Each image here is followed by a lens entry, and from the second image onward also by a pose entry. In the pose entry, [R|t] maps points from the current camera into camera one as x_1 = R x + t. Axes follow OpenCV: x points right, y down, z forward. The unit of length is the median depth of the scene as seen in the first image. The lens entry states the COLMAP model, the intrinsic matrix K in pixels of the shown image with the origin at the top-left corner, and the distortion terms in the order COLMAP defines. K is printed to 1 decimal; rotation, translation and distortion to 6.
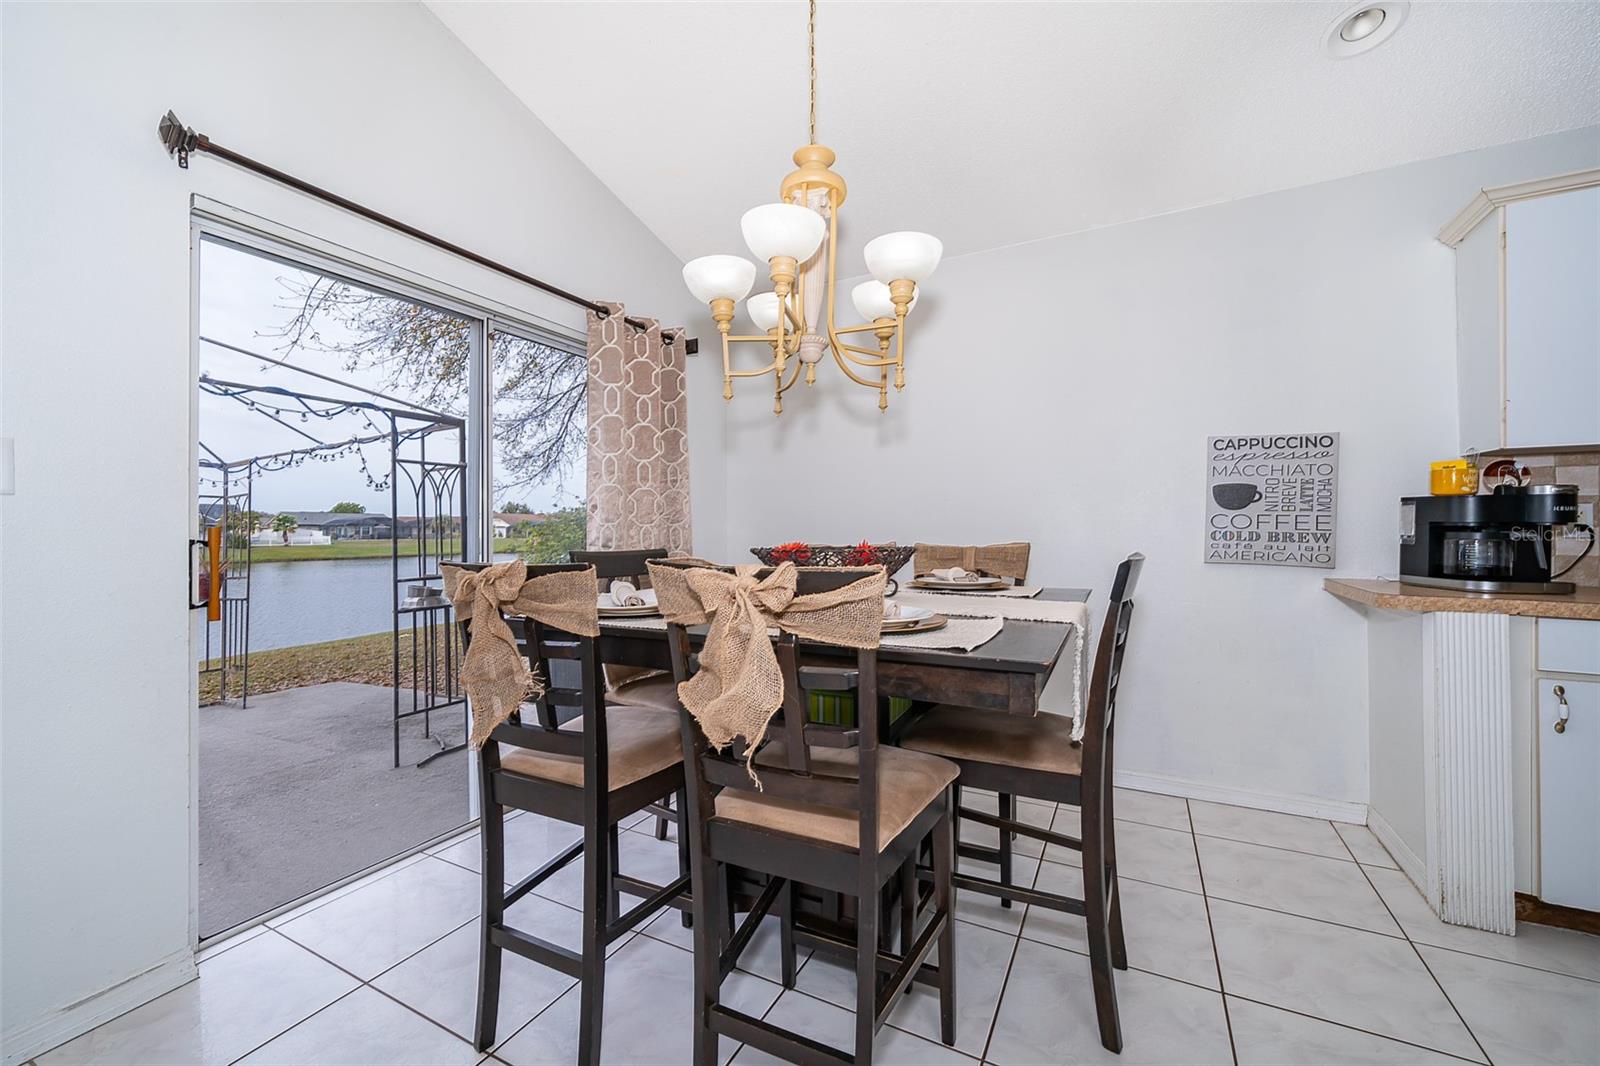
lens RADIAL K [[616.3, 0, 798.6], [0, 616.3, 526.0], [0, 0, 1]] dist [-0.002262, -0.000212]
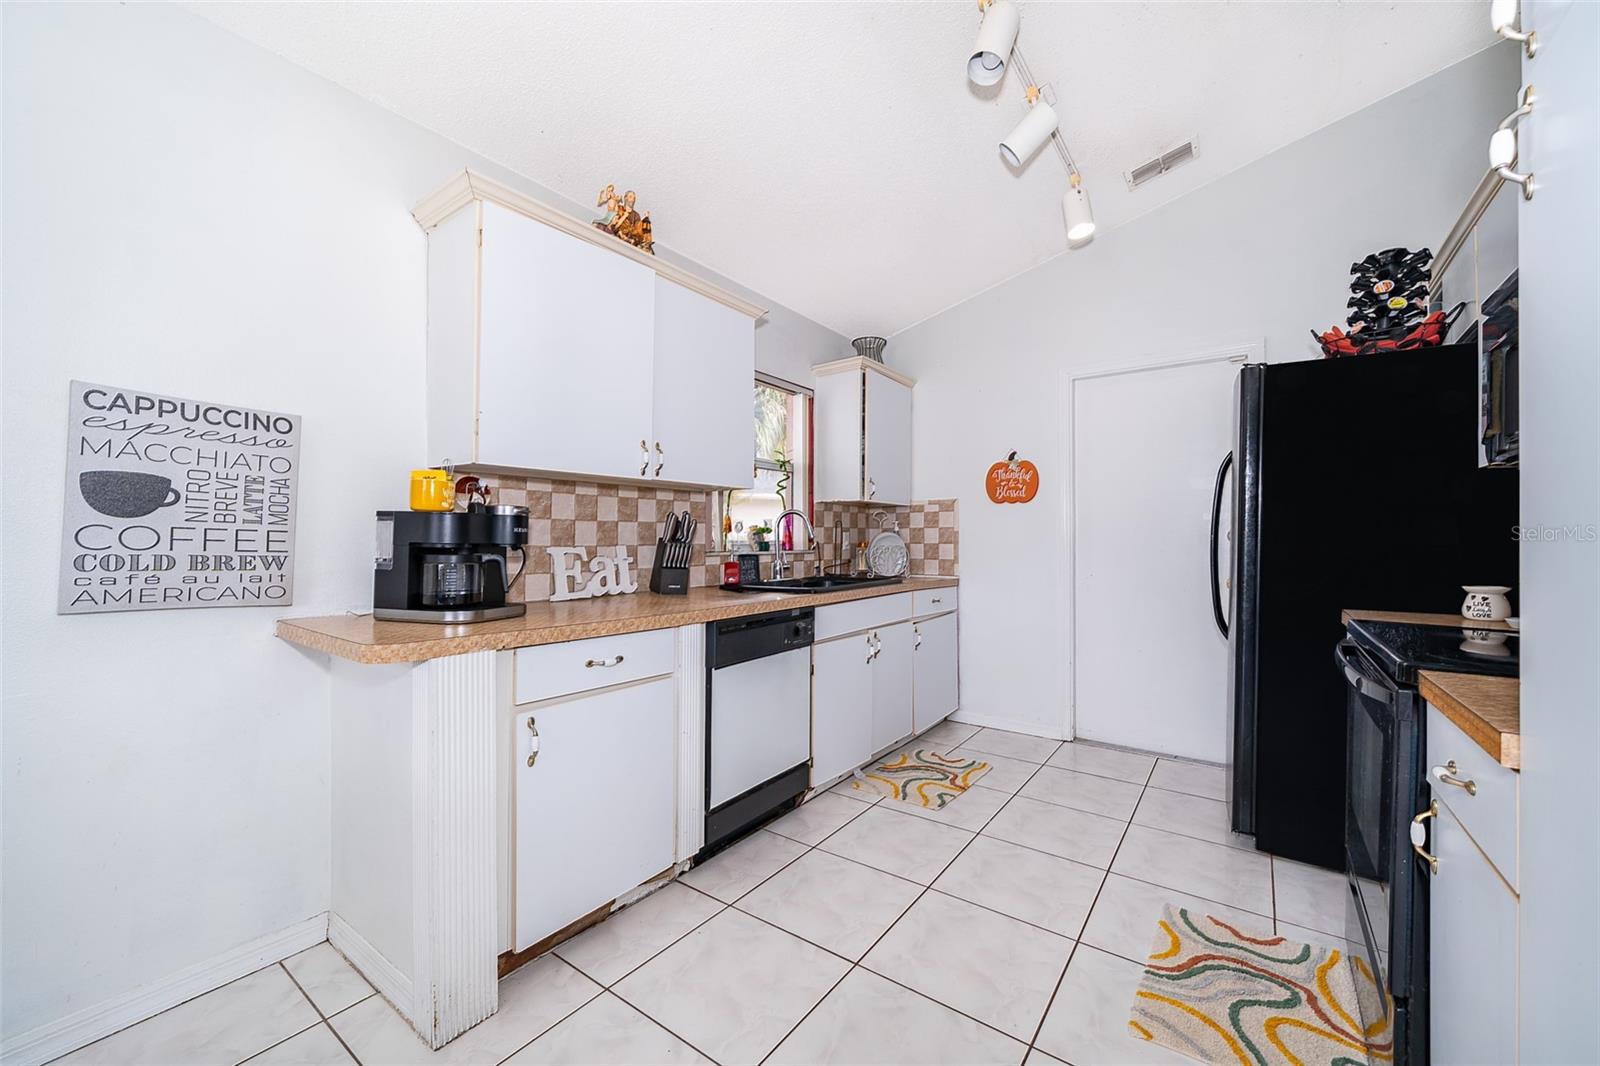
lens RADIAL K [[641.0, 0, 803.9], [0, 641.0, 537.7], [0, 0, 1]] dist [-0.001149, 0.000042]
pose [[0.137830, 0.006629, 0.990434, 0.215003], [-0.011658, 0.999919, -0.005070, -0.012476], [-0.990387, -0.010847, 0.137896, 0.307329]]
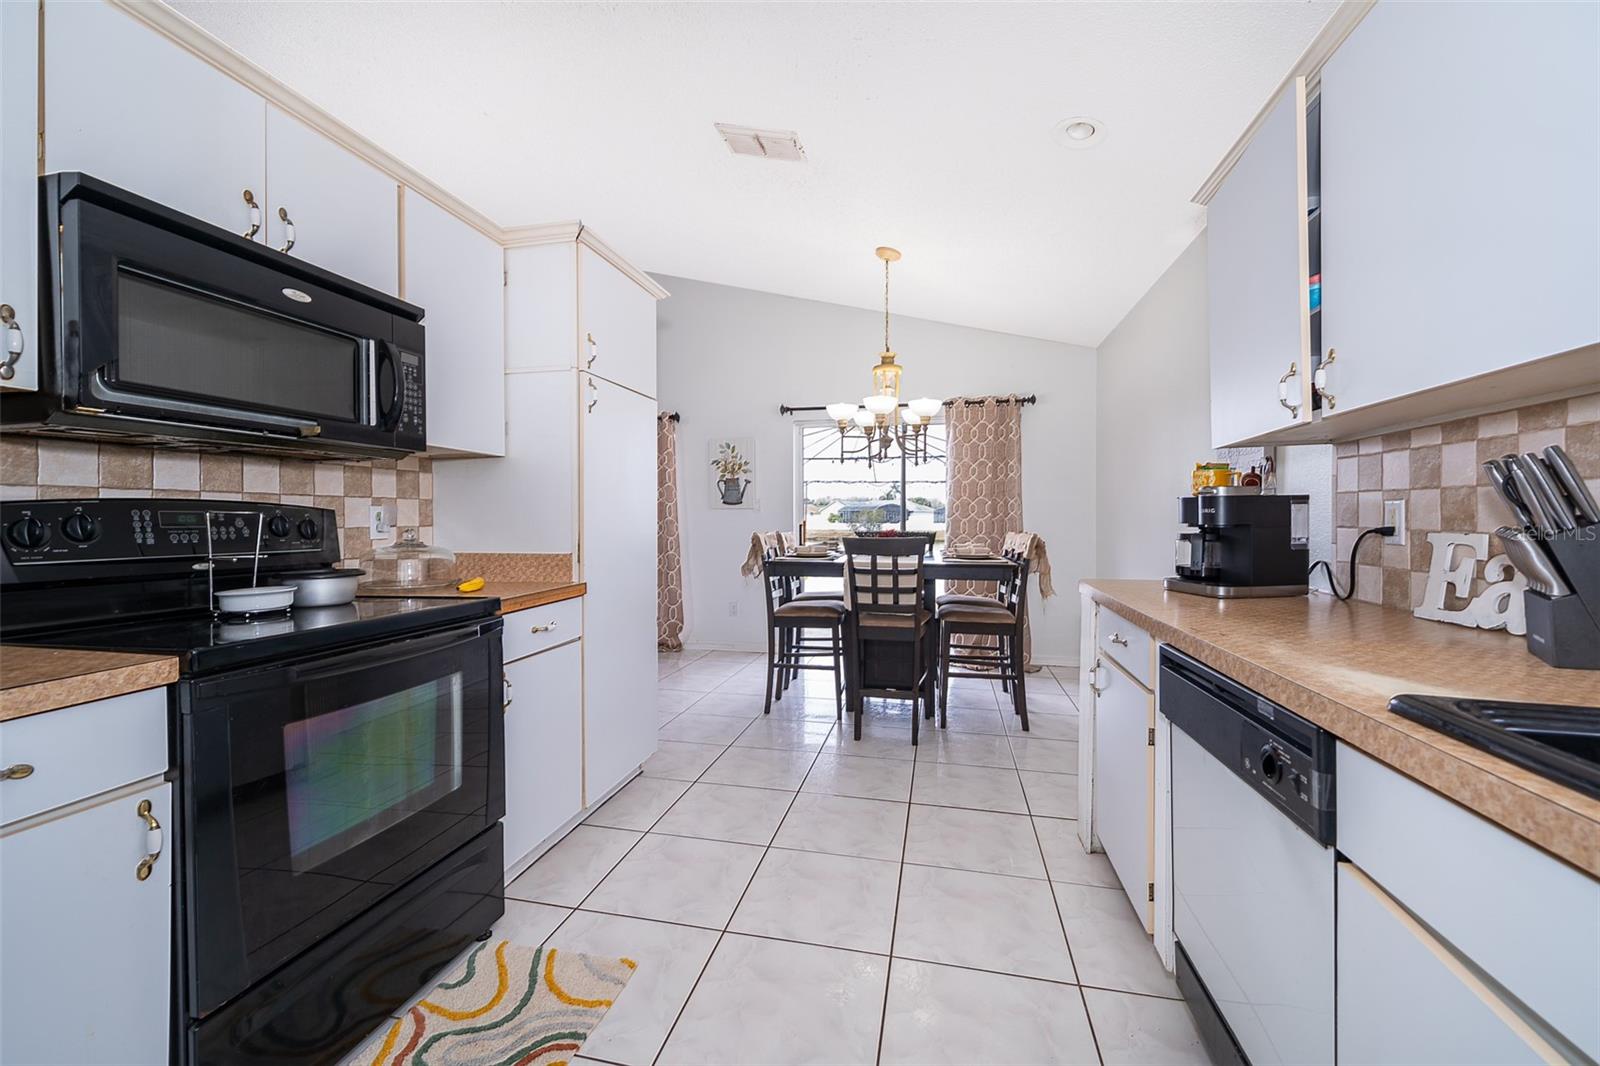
lens RADIAL K [[644.7, 0, 800.0], [0, 644.7, 533.0], [0, 0, 1]] dist [-0.000237, -0.000004]
pose [[0.259883, 0.021003, -0.965412, 1.630403], [0.007022, 0.999696, 0.023639, -0.017207], [0.965614, -0.012923, 0.259657, 0.060529]]
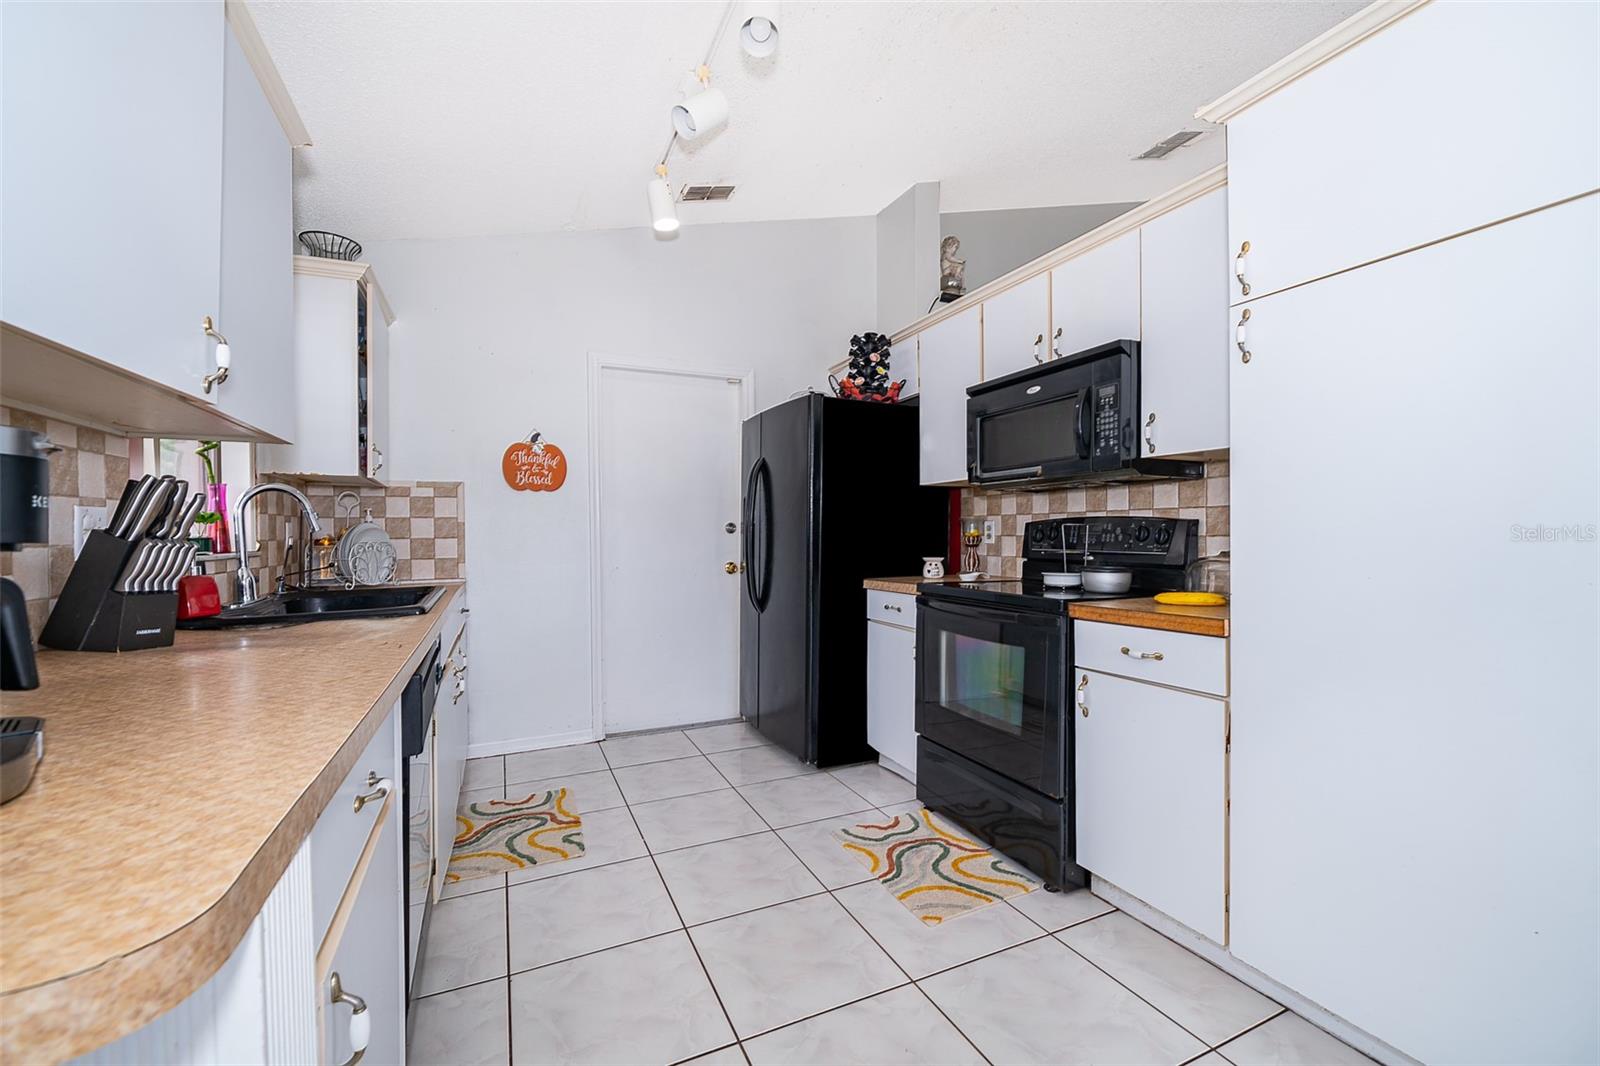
lens RADIAL K [[652.4, 0, 810.4], [0, 652.4, 537.3], [0, 0, 1]] dist [-0.000129, 0.000037]
pose [[-0.803250, 0.004622, 0.595625, 0.533336], [0.004748, 0.999988, -0.001357, -0.006304], [-0.595624, 0.001738, -0.803262, 0.807069]]
